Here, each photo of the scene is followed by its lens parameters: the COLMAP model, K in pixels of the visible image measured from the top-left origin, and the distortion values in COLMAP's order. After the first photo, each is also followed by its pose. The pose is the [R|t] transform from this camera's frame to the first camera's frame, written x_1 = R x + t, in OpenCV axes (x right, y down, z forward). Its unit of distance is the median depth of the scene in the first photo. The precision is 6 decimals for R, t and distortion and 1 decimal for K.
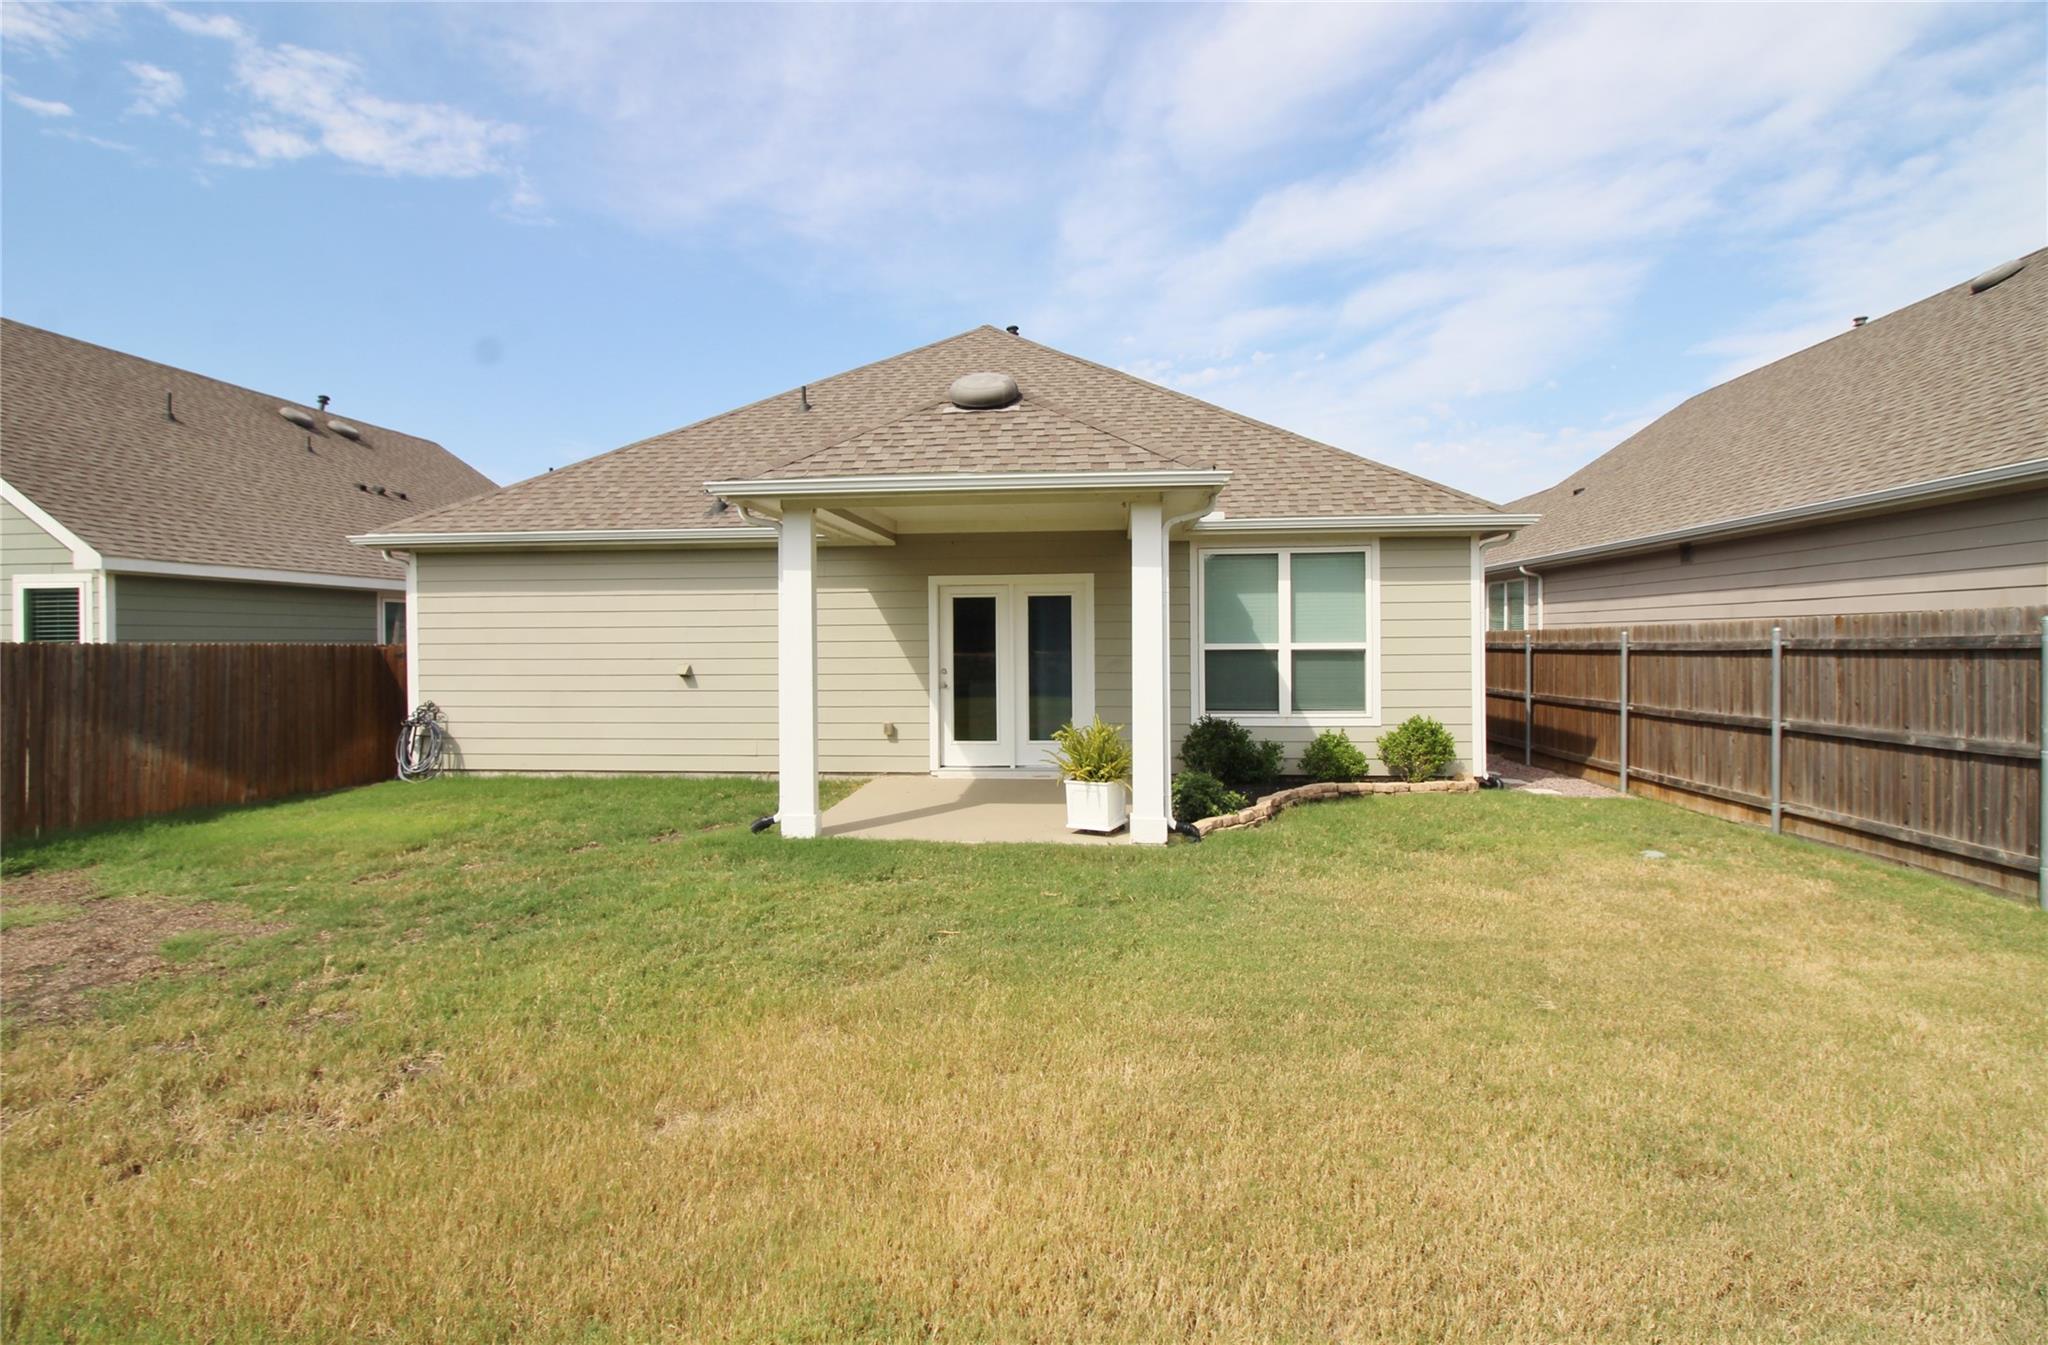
lens RADIAL K [[961.5, 0, 1020.2], [0, 961.5, 664.0], [0, 0, 1]] dist [-0.007978, -0.007284]
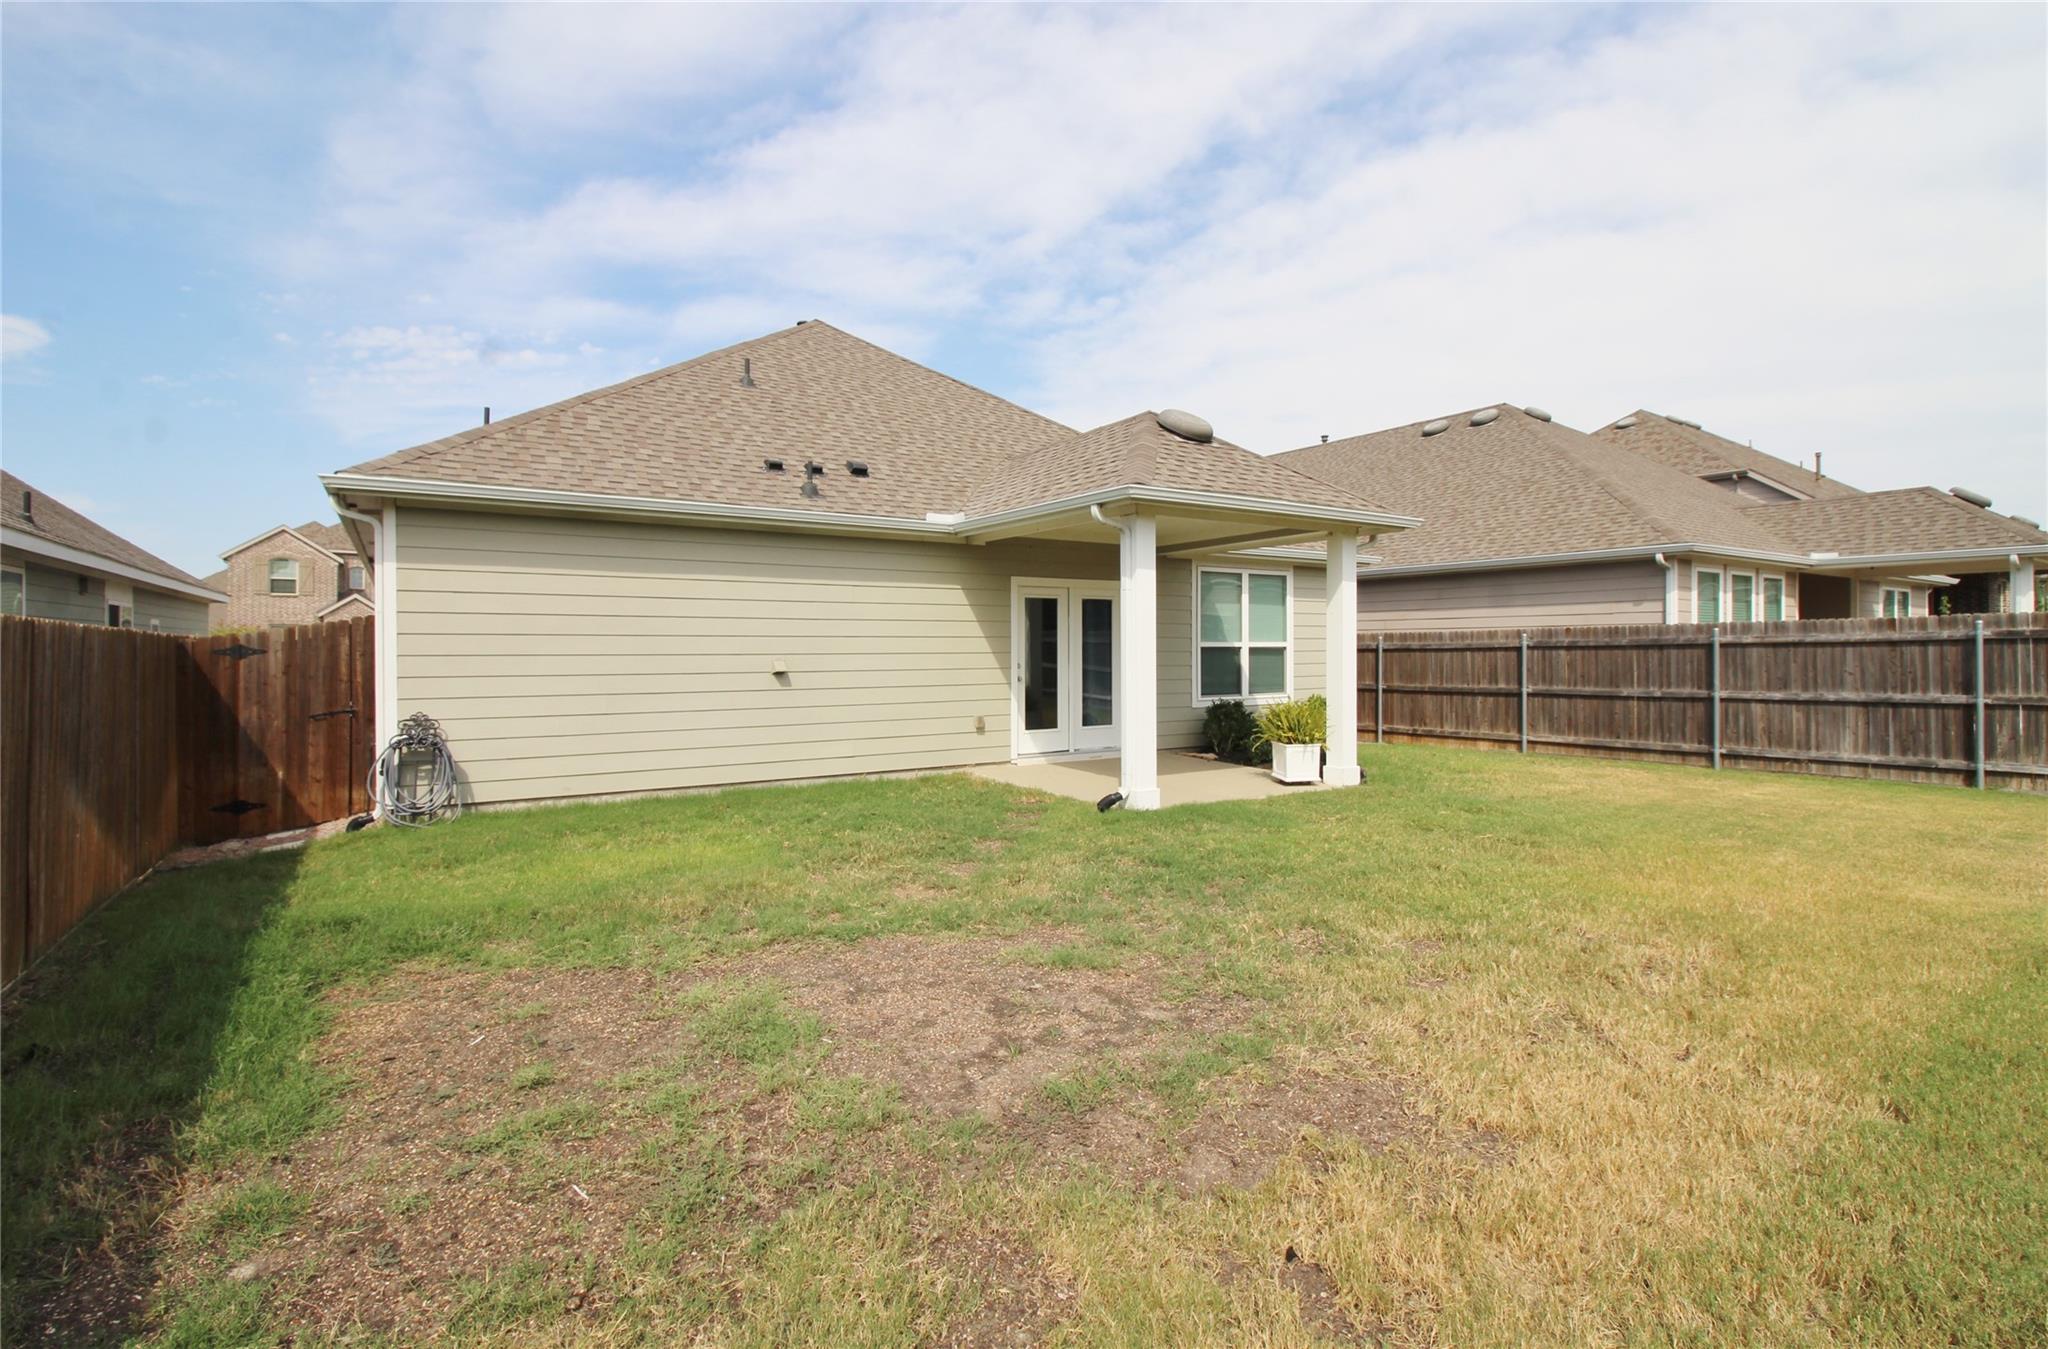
lens RADIAL K [[961.5, 0, 1027.1], [0, 961.5, 657.4], [0, 0, 1]] dist [-0.007978, -0.007284]
pose [[0.777647, -0.000123, 0.628702, -0.778646], [0.011182, 0.999845, -0.013635, 0.013573], [-0.628602, 0.017634, 0.777527, 0.168897]]
